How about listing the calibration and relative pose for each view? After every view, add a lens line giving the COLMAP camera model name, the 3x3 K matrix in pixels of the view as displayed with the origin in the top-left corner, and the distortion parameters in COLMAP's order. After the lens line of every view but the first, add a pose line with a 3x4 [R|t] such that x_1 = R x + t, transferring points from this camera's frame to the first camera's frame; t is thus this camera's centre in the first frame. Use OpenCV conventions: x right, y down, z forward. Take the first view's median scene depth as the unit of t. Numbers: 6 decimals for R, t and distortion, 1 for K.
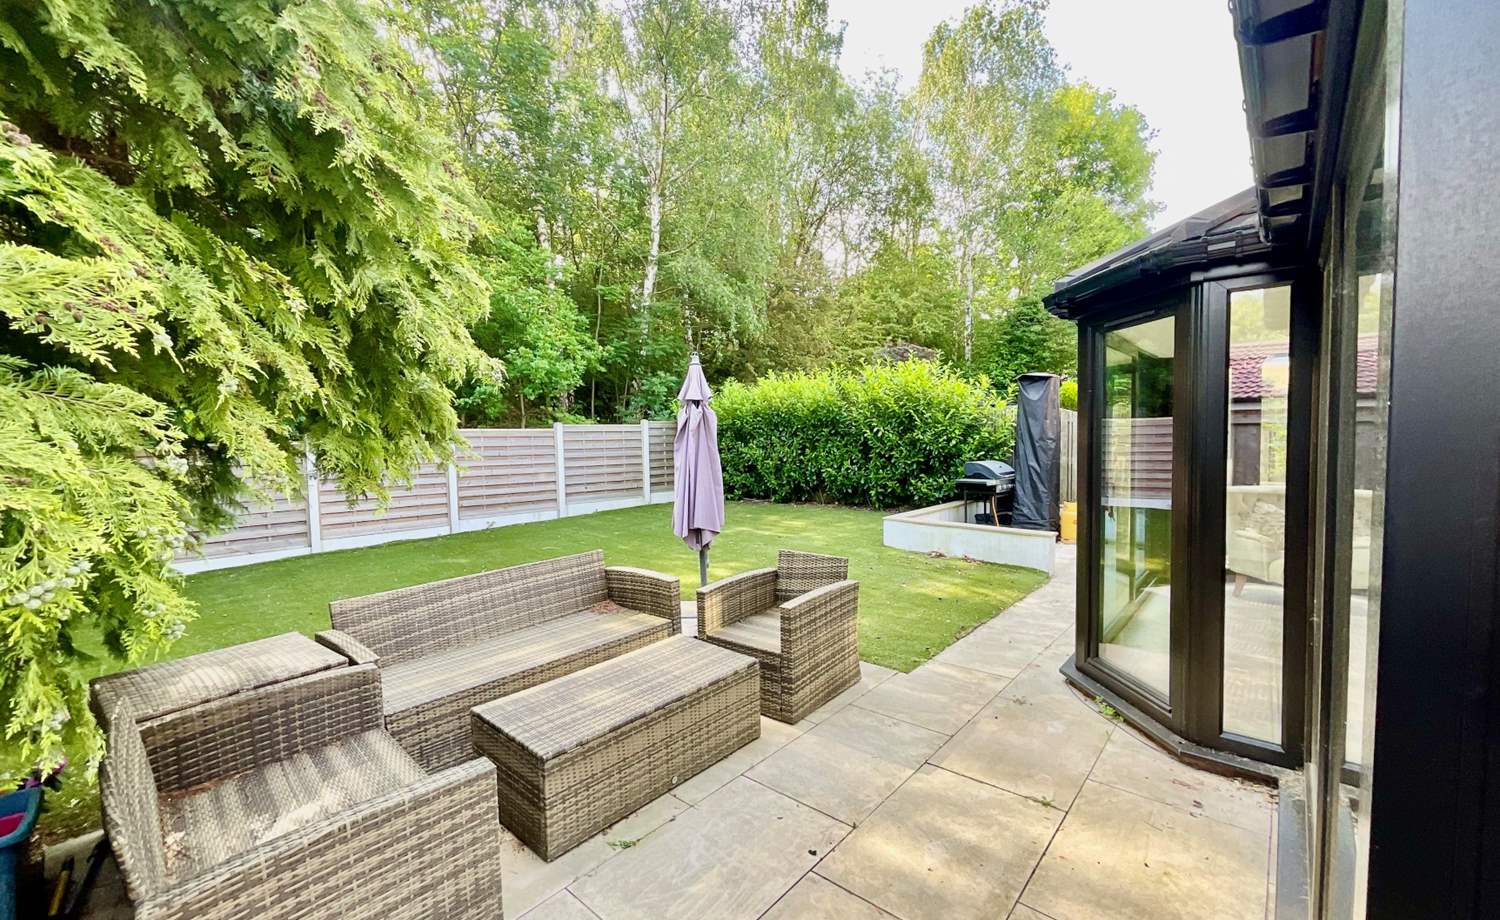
lens RADIAL K [[610.2, 0, 750.0], [0, 610.2, 460.0], [0, 0, 1]] dist [-0.001124, 0.000100]
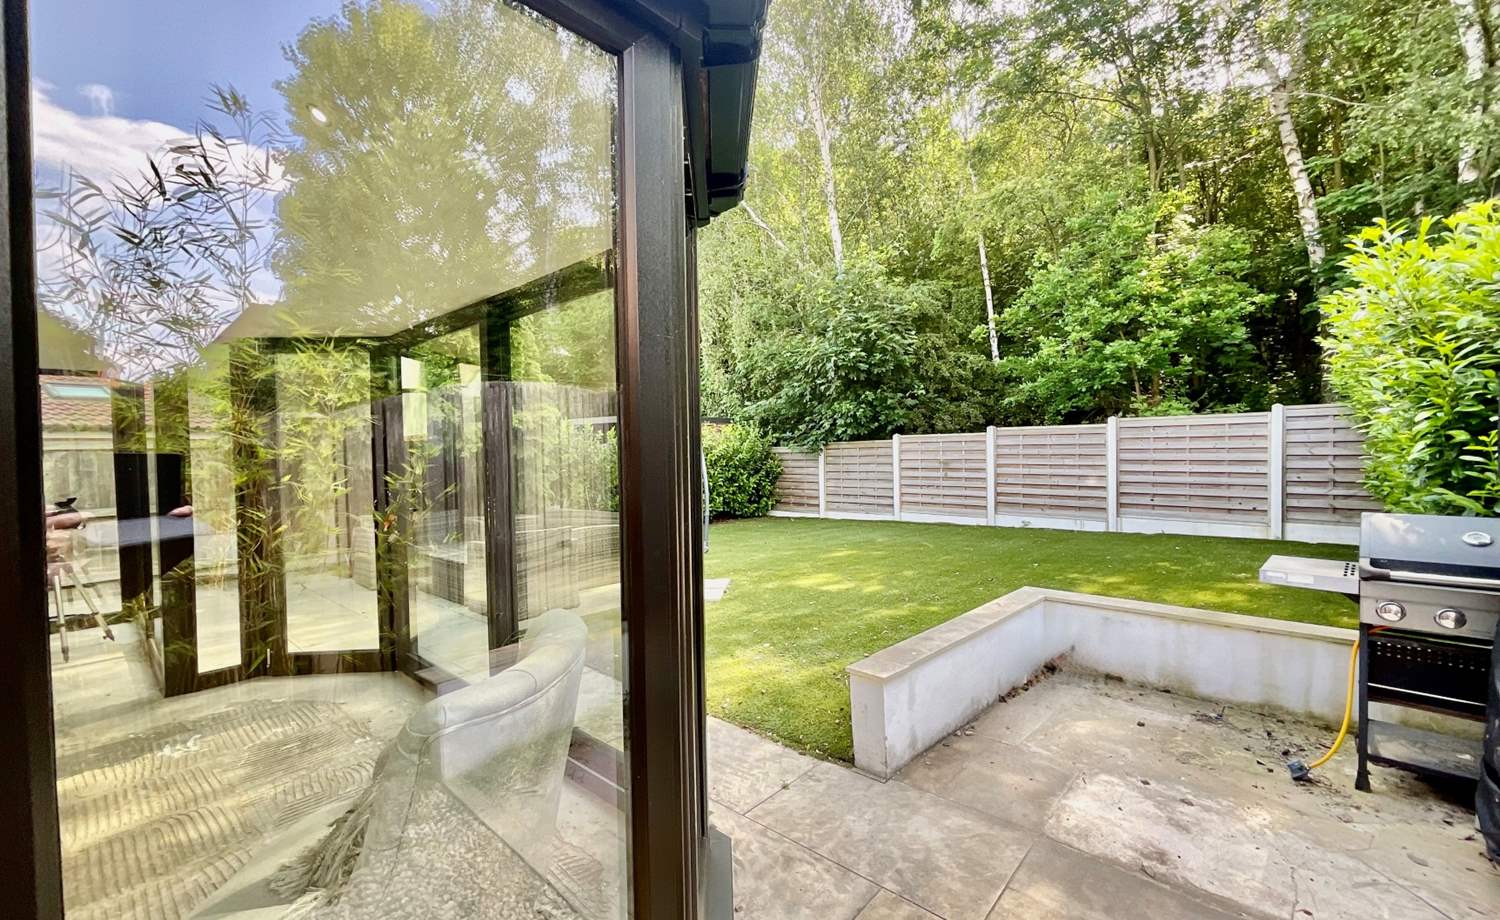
lens RADIAL K [[610.2, 0, 750.0], [0, 610.2, 460.0], [0, 0, 1]] dist [-0.001124, 0.000100]
pose [[-0.020395, 0.061716, -0.997885, 0.551101], [0.007219, 0.998076, 0.061581, -0.060264], [0.999766, -0.005948, -0.020801, 0.571366]]
